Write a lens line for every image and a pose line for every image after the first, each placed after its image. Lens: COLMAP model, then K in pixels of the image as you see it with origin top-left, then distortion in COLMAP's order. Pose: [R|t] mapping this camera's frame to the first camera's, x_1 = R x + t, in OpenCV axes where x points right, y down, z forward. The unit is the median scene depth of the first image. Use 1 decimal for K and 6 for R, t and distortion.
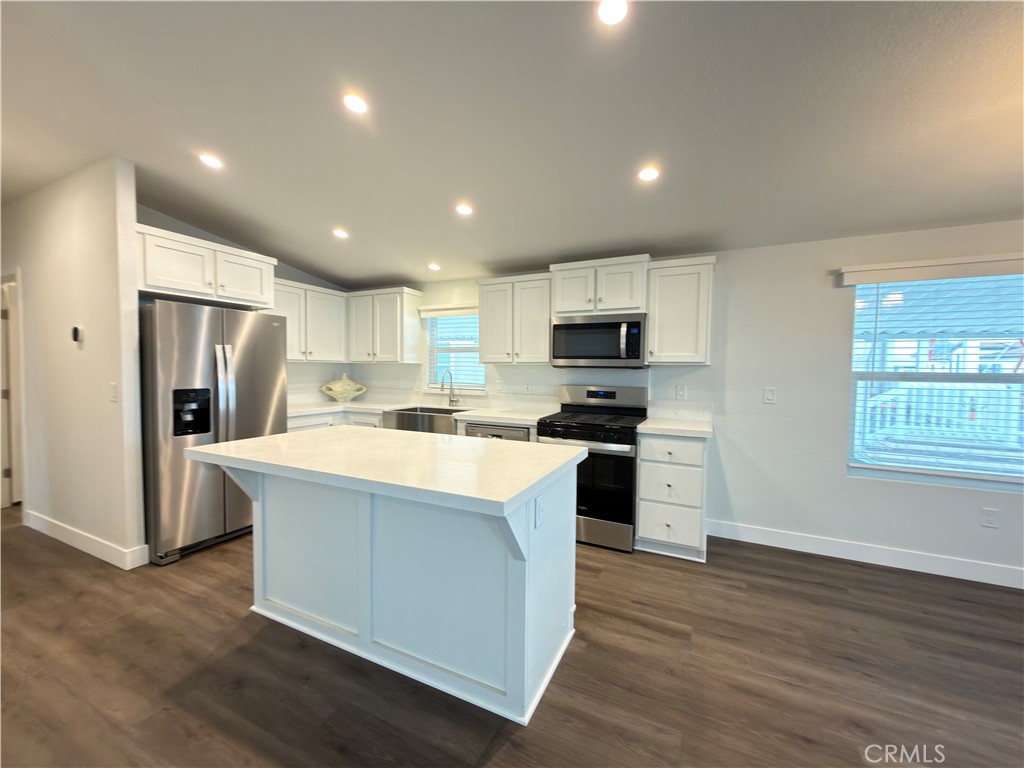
lens RADIAL K [[408.6, 0, 510.6], [0, 408.6, 385.0], [0, 0, 1]] dist [-0.000949, -0.000105]
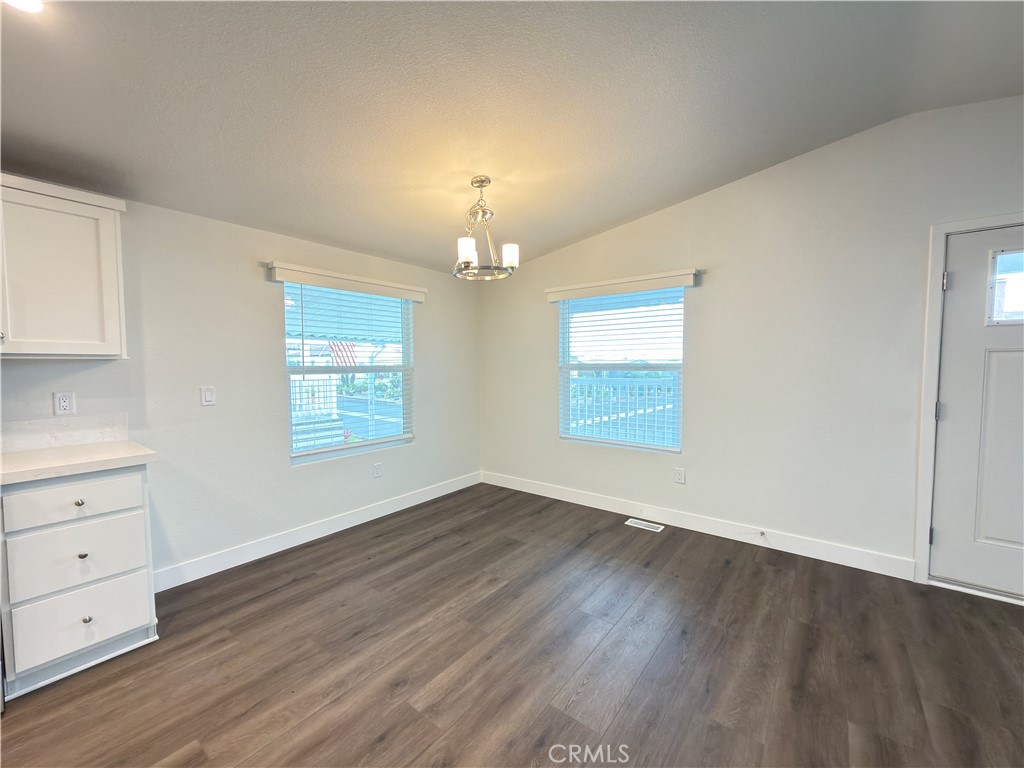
lens RADIAL K [[408.6, 0, 510.6], [0, 408.6, 385.0], [0, 0, 1]] dist [-0.000949, -0.000105]
pose [[0.201646, -0.058319, 0.977721, -0.070357], [0.049569, 0.997554, 0.049279, -0.008261], [-0.978203, 0.038527, 0.204043, 0.258328]]
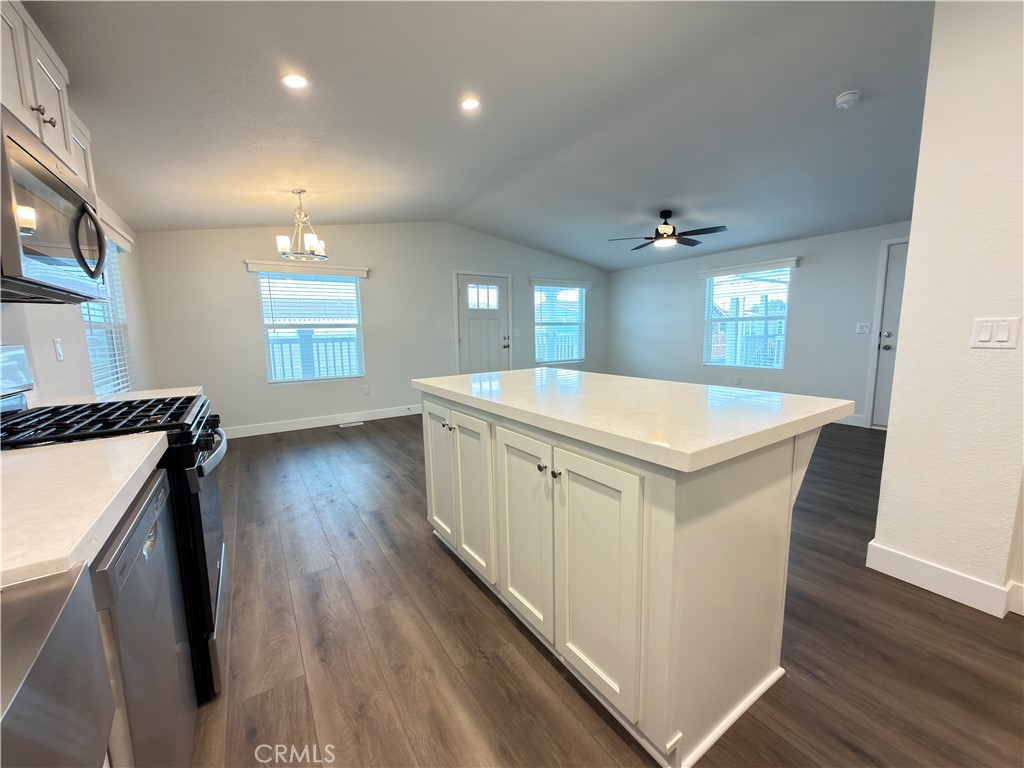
lens RADIAL K [[408.6, 0, 510.6], [0, 408.6, 385.0], [0, 0, 1]] dist [-0.000949, -0.000105]
pose [[-0.859785, -0.060646, 0.507043, -0.479684], [0.032943, 0.984267, 0.173588, -0.013537], [-0.509593, 0.165952, -0.844260, 1.423701]]
